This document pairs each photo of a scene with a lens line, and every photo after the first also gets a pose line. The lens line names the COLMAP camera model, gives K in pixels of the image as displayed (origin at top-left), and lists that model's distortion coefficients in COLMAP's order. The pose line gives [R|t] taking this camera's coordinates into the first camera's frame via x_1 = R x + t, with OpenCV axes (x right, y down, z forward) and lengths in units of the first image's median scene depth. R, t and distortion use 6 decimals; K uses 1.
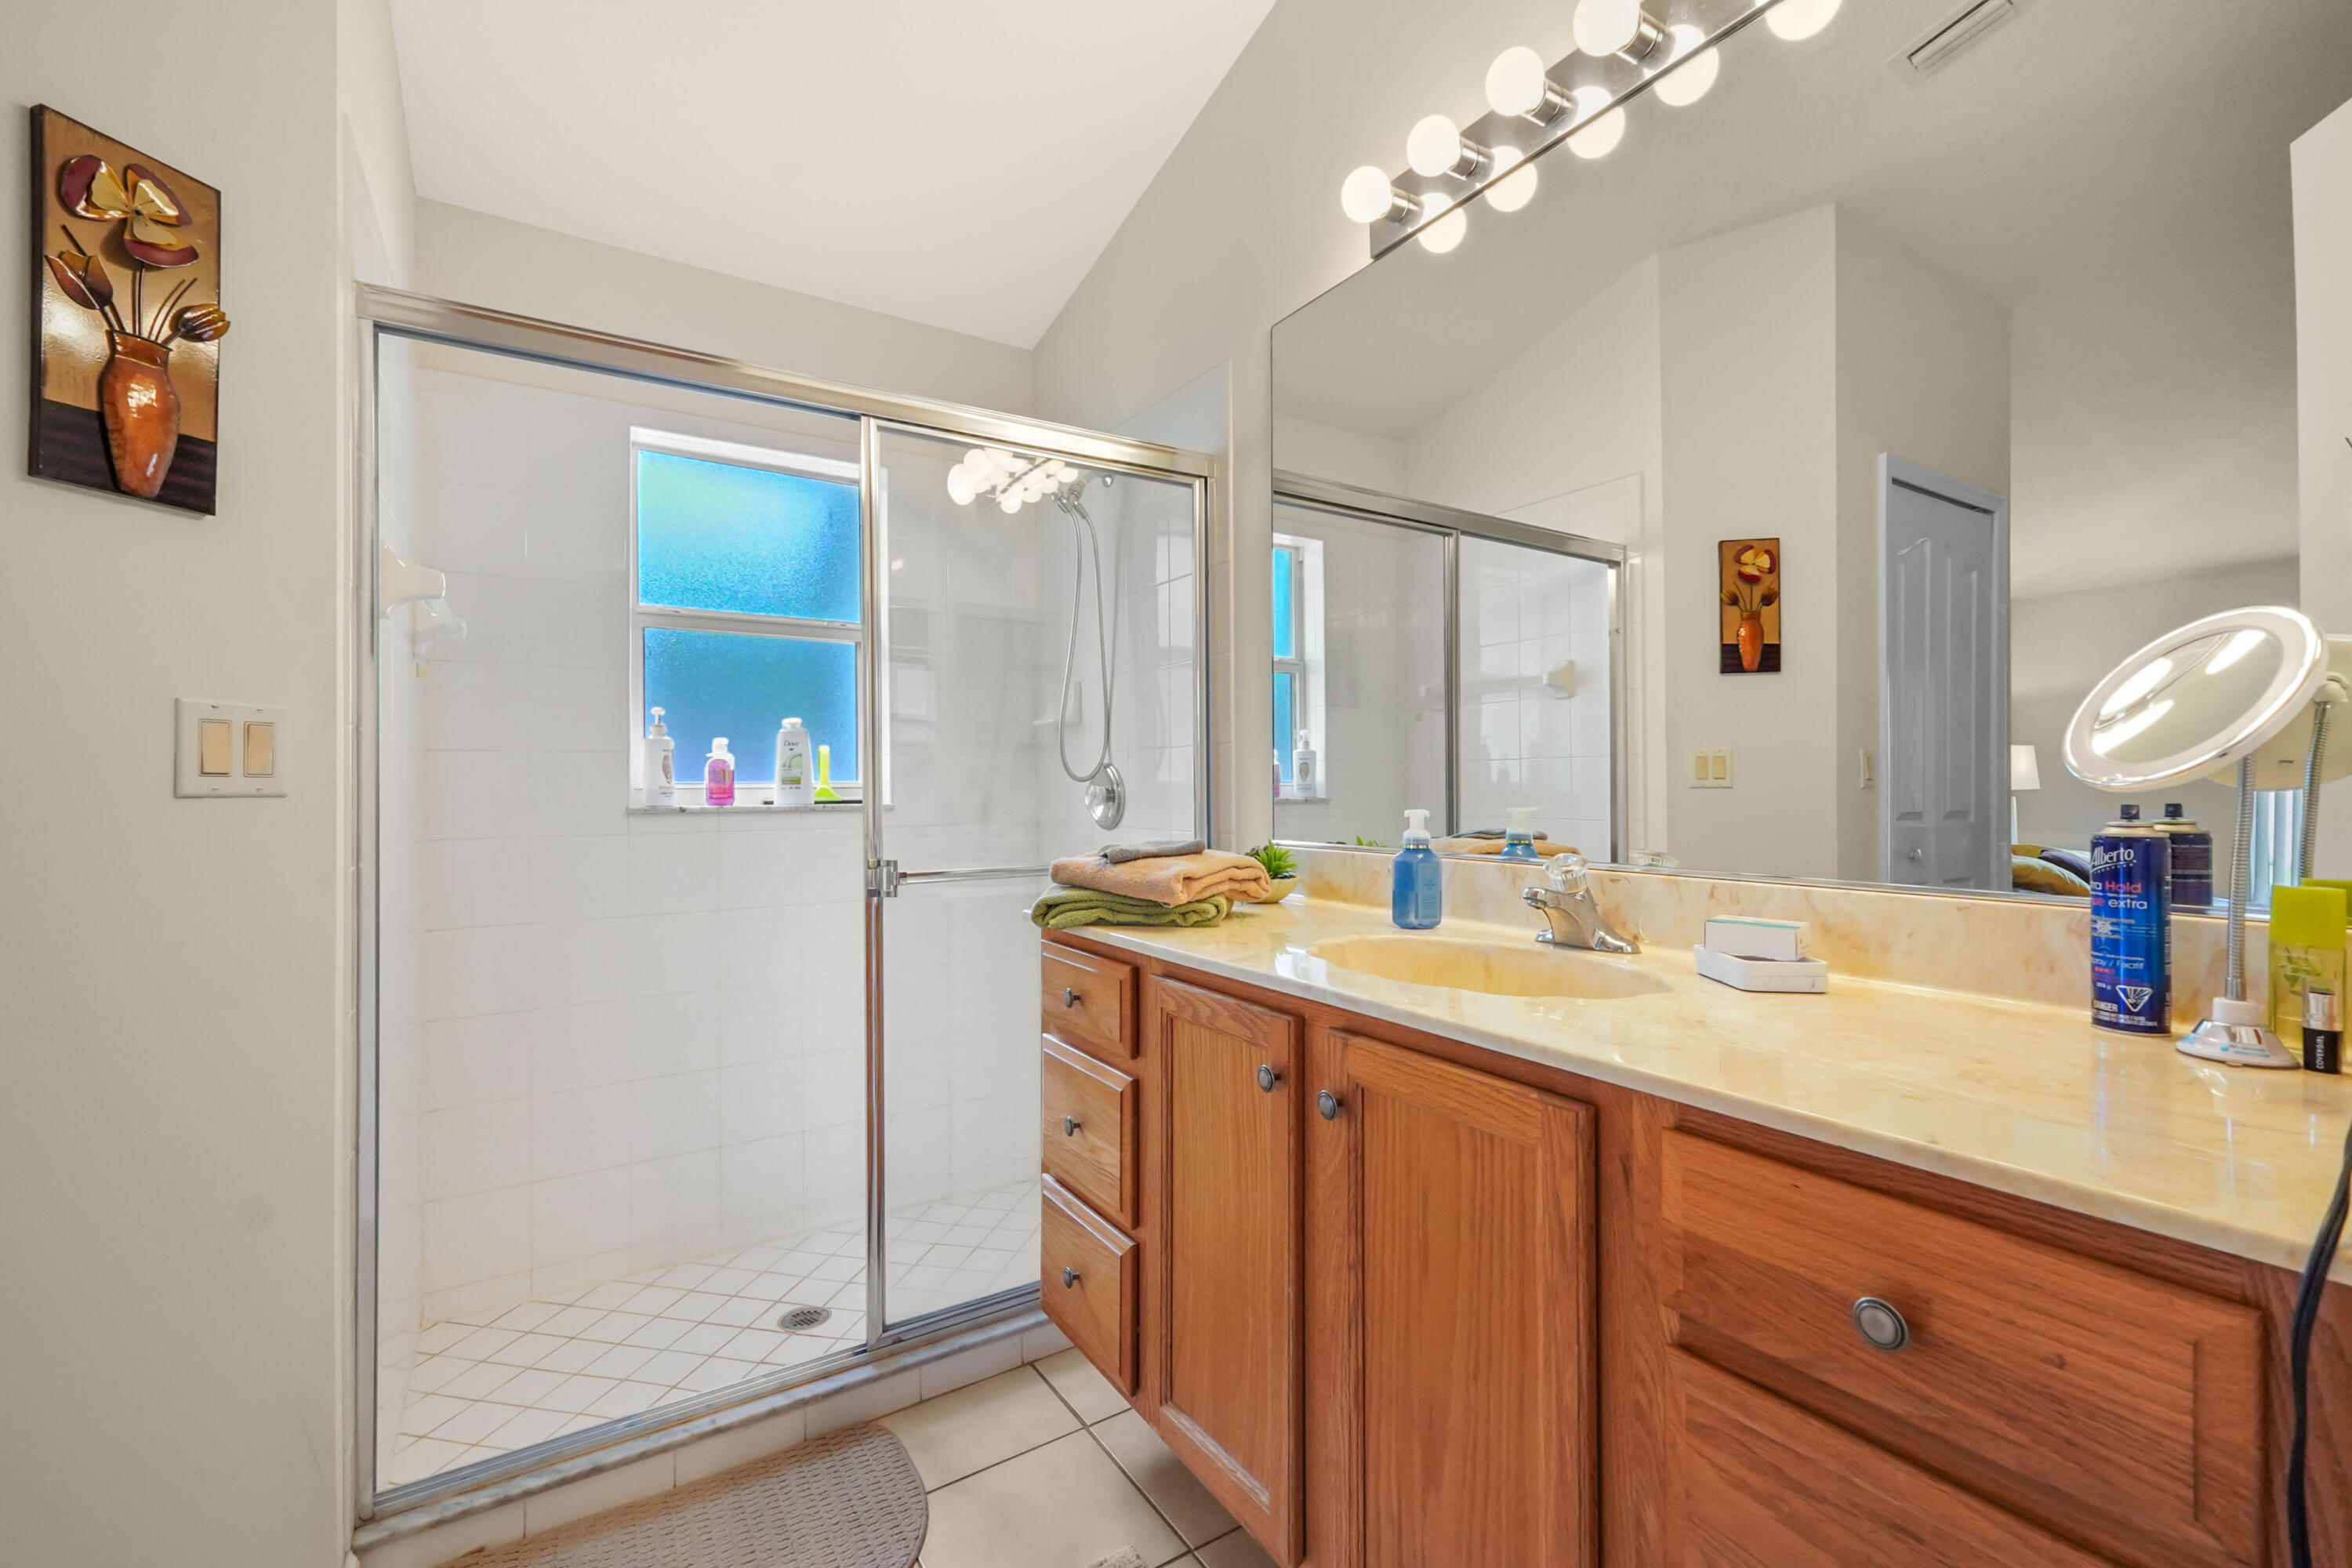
lens RADIAL K [[1020.8, 0, 1189.1], [0, 1020.8, 800.4], [0, 0, 1]] dist [0.008862, -0.000491]
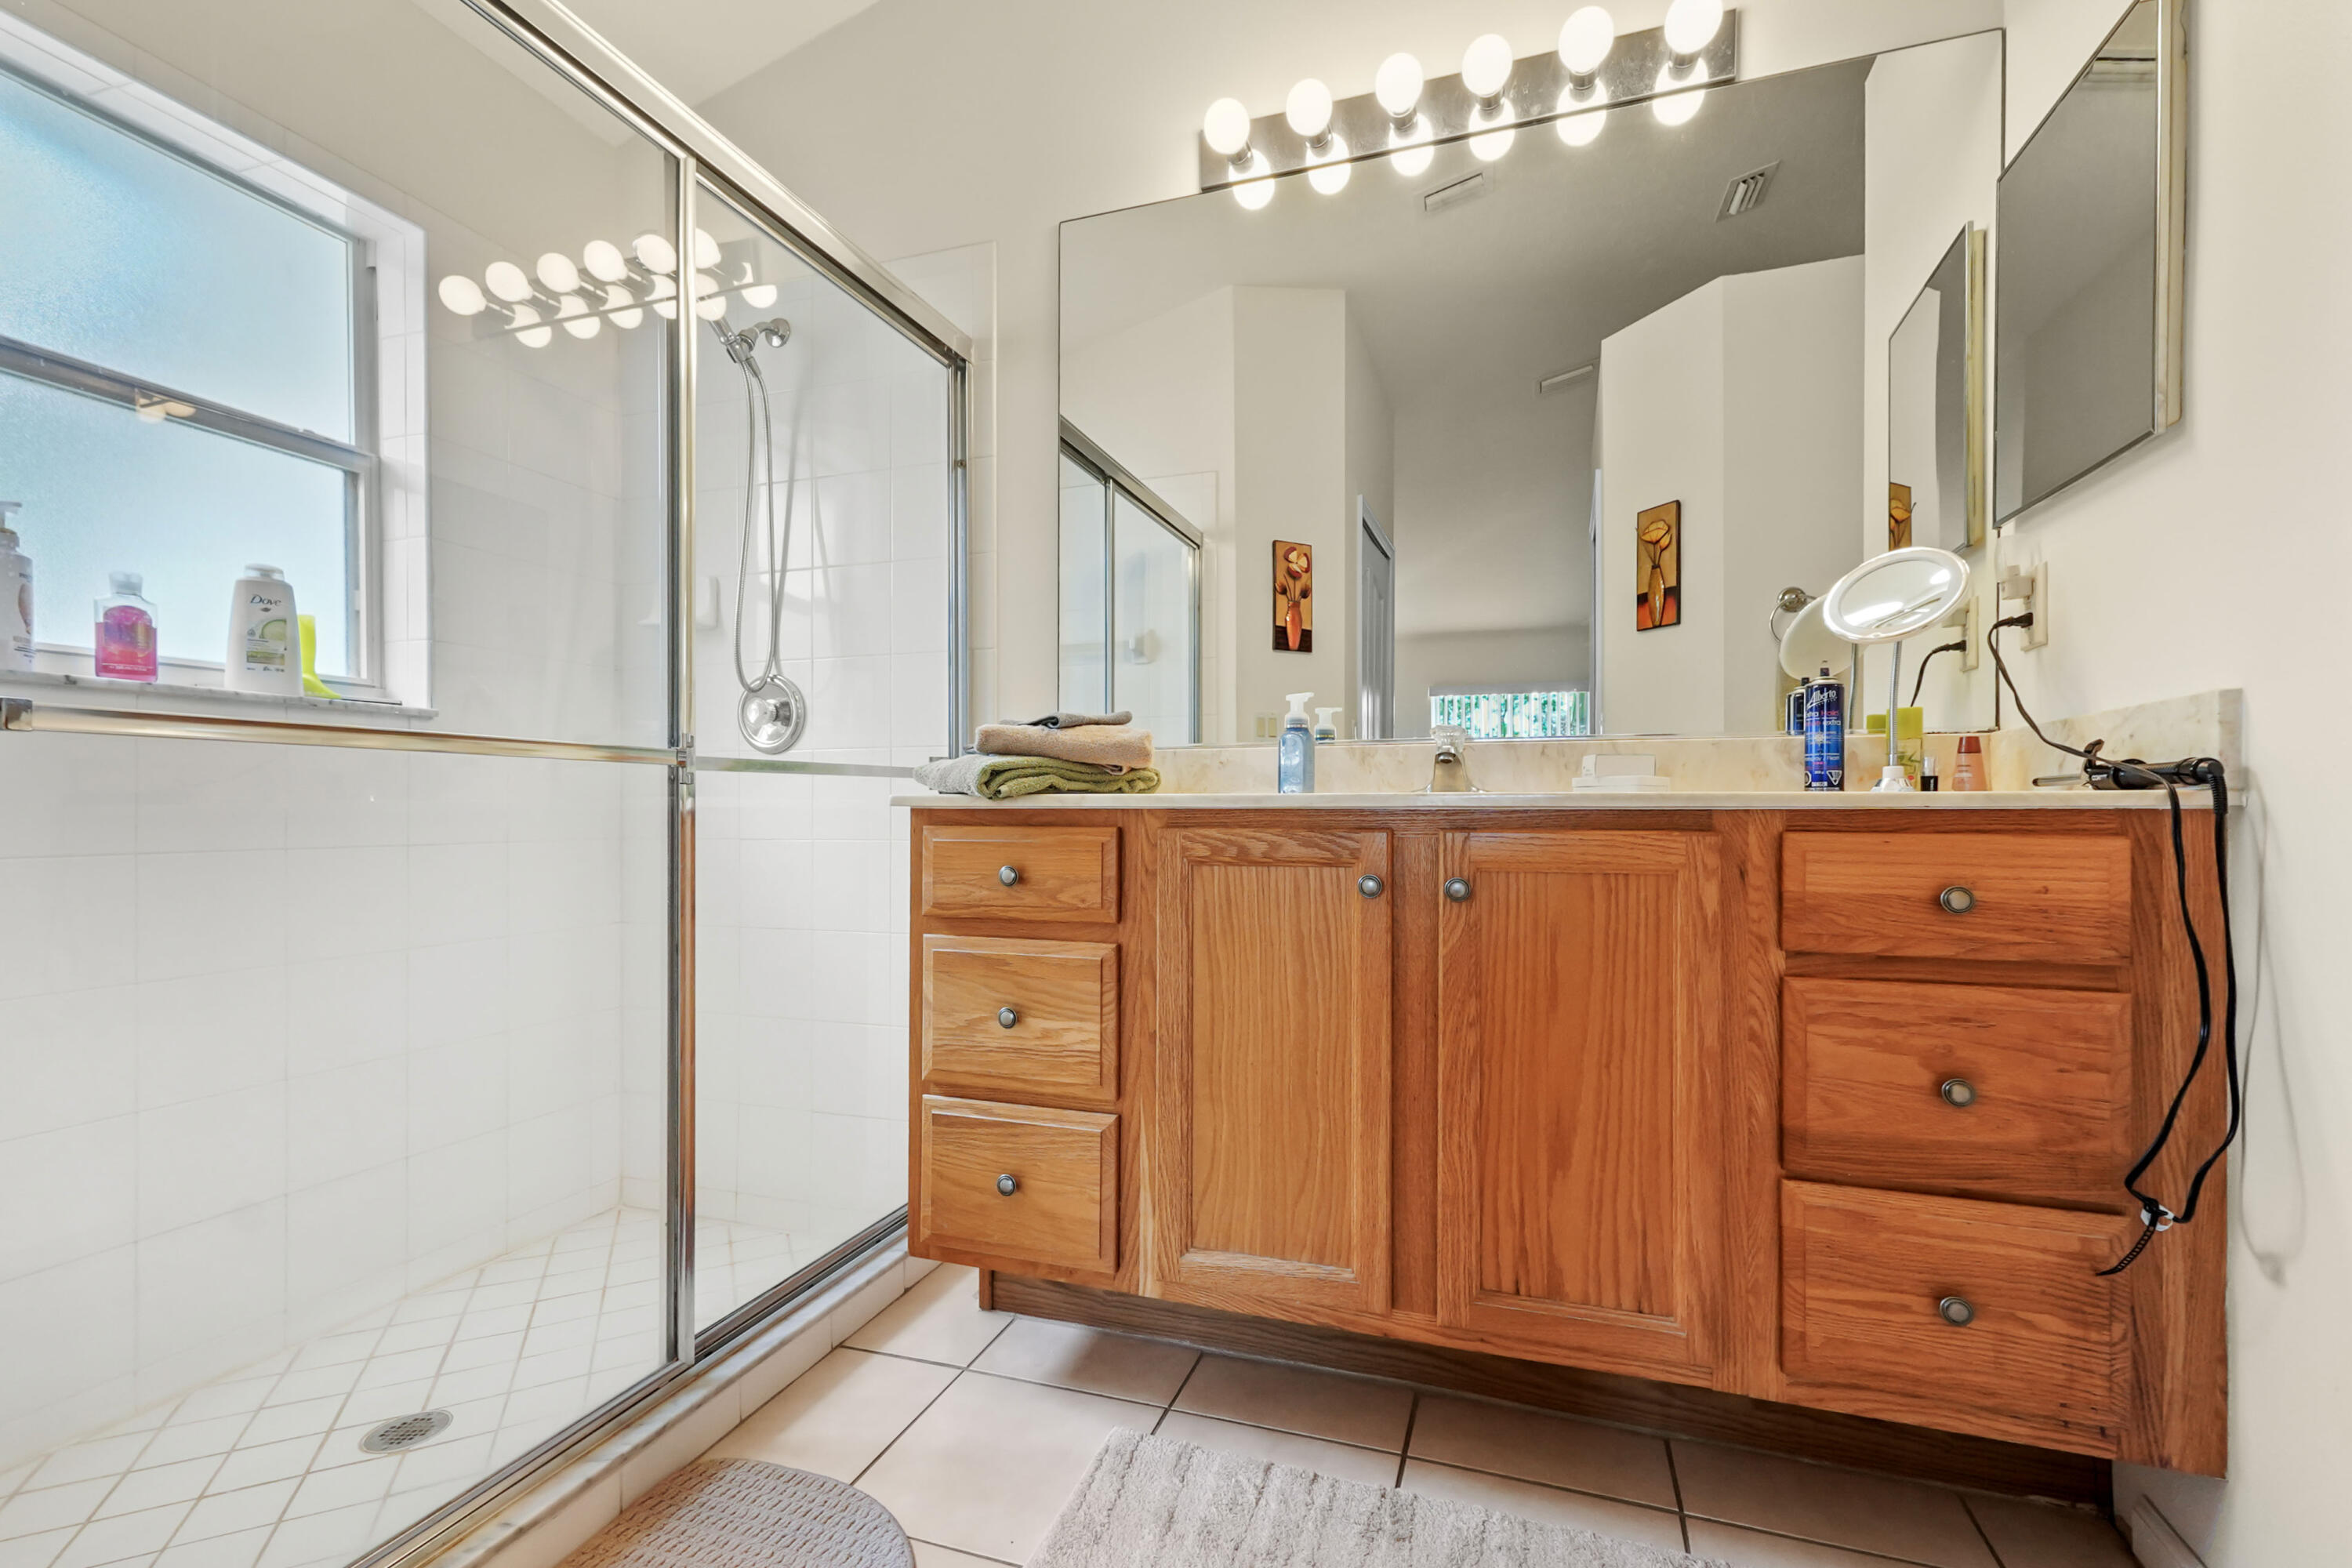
lens RADIAL K [[1020.8, 0, 1222.8], [0, 1020.8, 825.6], [0, 0, 1]] dist [0.008862, -0.000491]
pose [[0.778322, -0.009256, 0.627797, -0.470478], [0.007926, 0.999957, 0.004917, 0.126663], [-0.627816, 0.001149, 0.778361, 0.150244]]
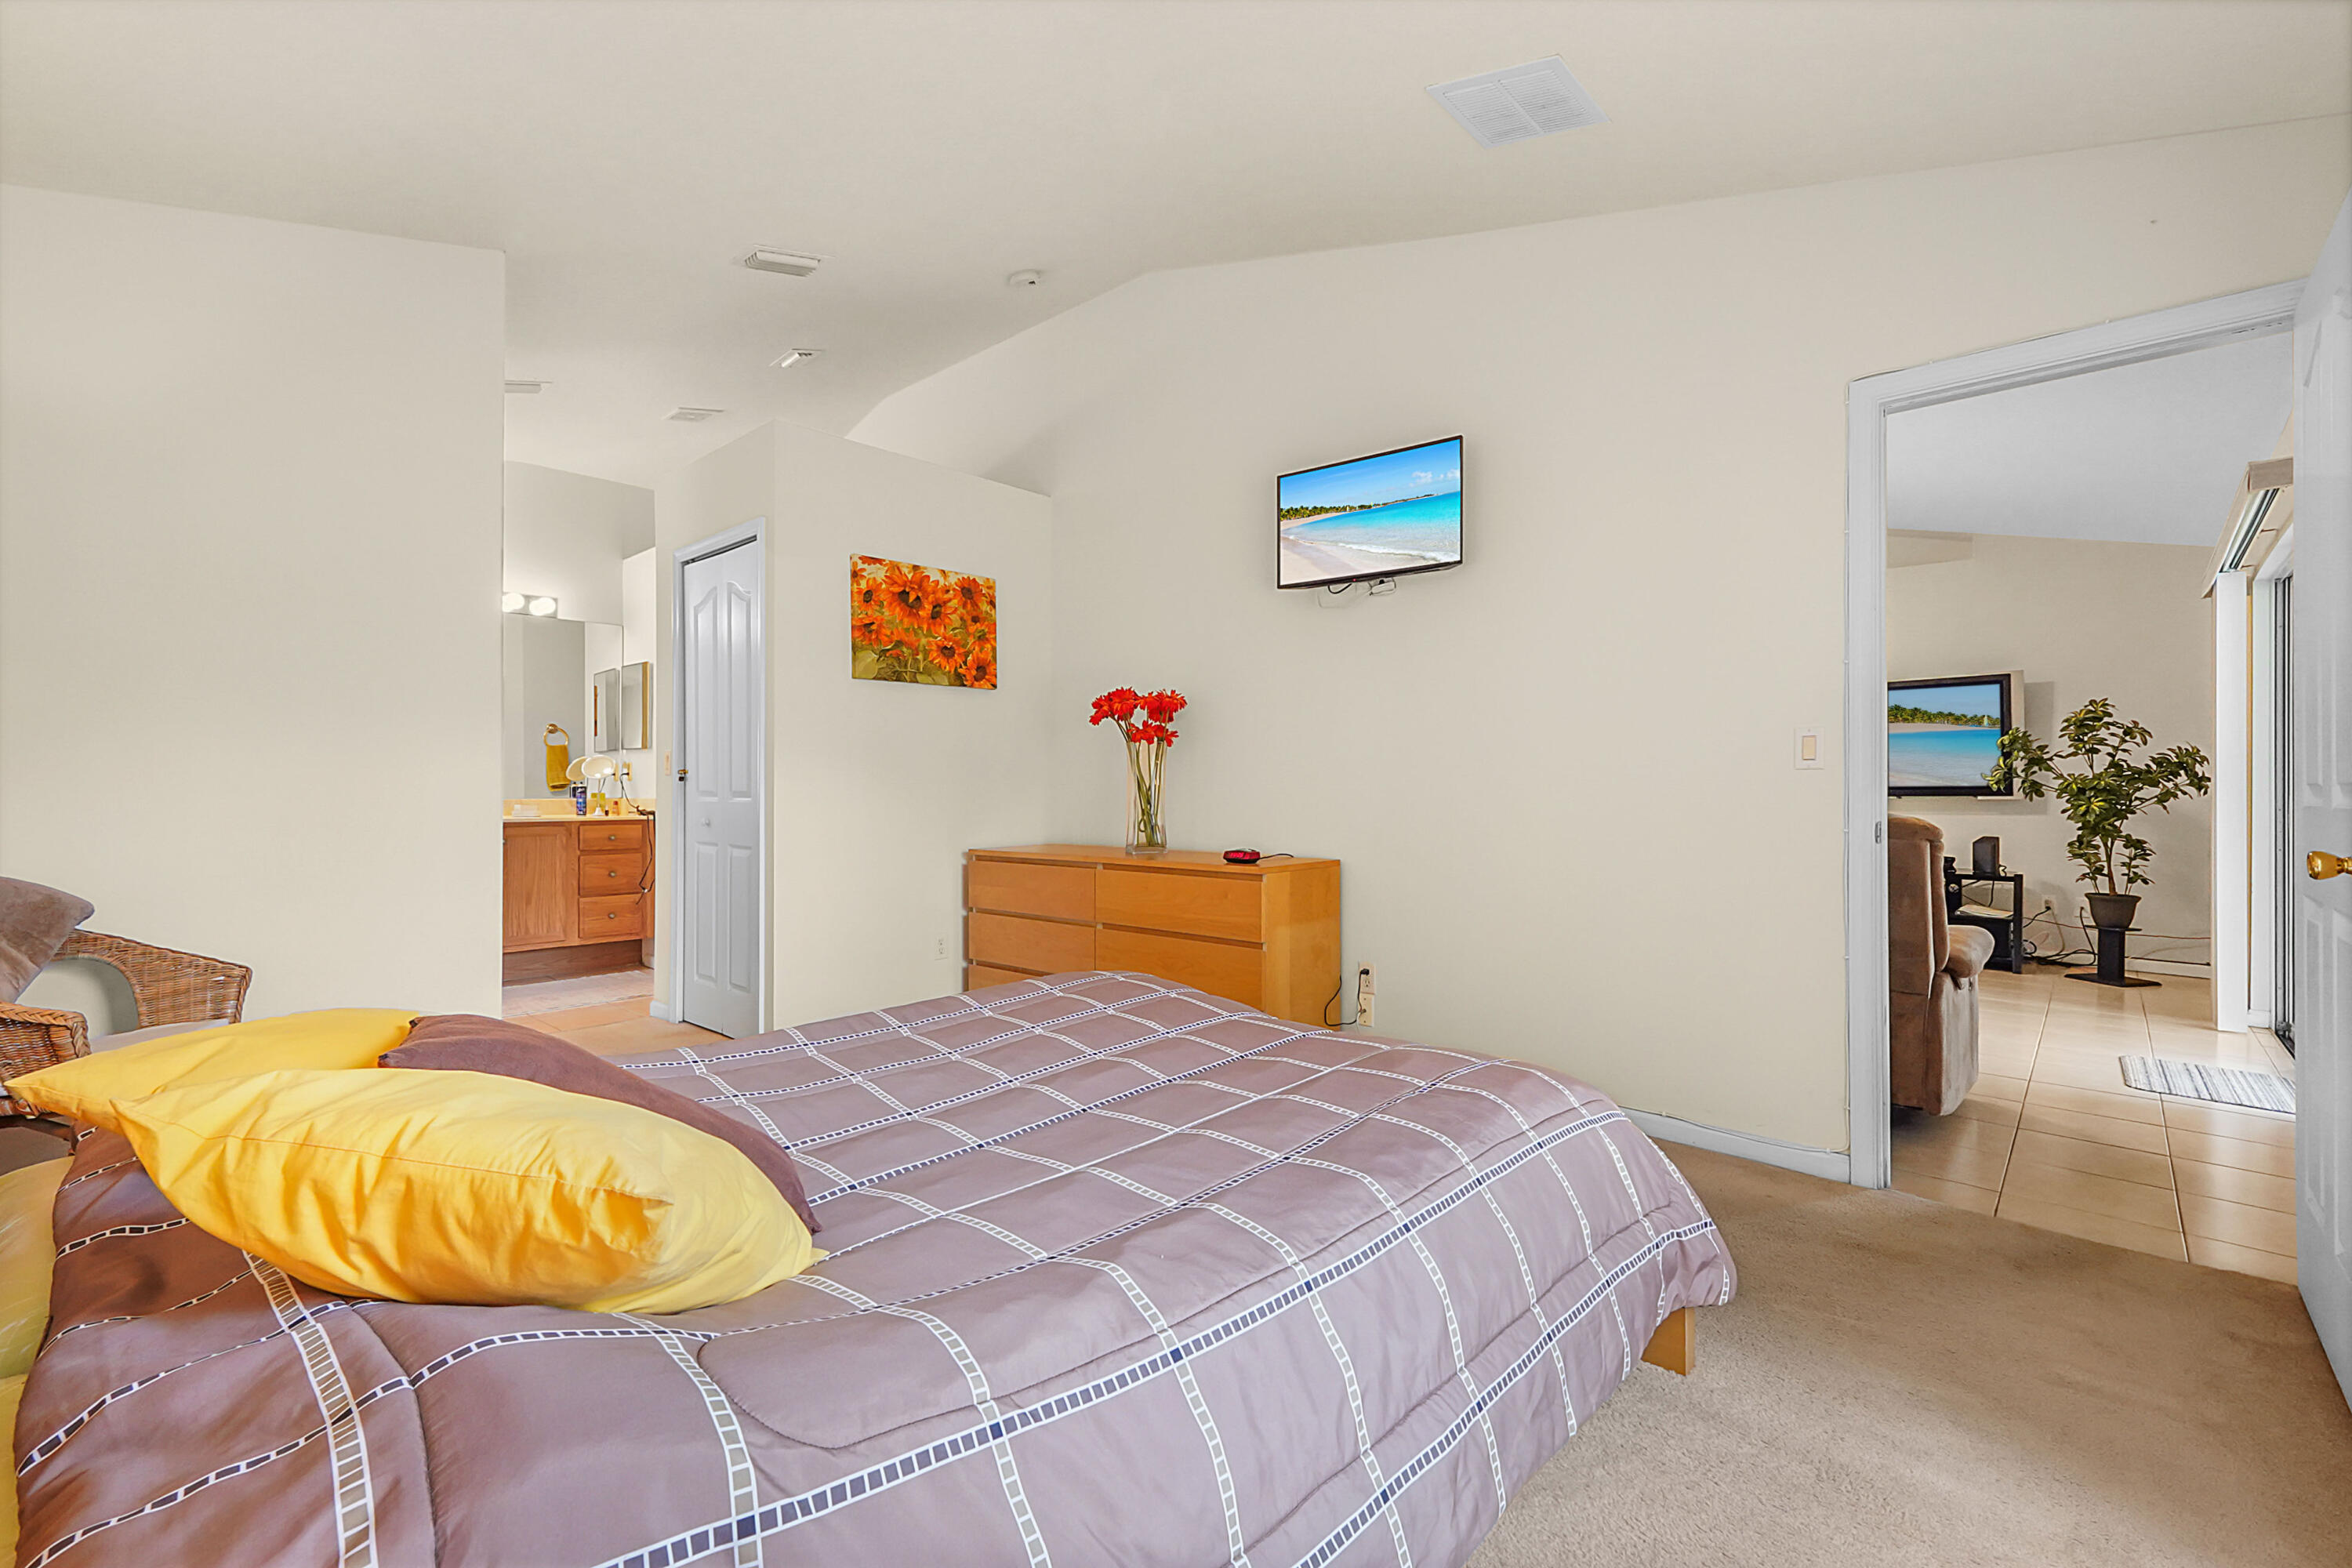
lens RADIAL K [[1020.8, 0, 1213.6], [0, 1020.8, 787.1], [0, 0, 1]] dist [0.008862, -0.000491]
pose [[-0.263009, -0.003361, 0.964788, -3.273333], [0.003390, 0.999985, 0.004408, 0.013631], [-0.964787, 0.004430, -0.262993, -0.604338]]
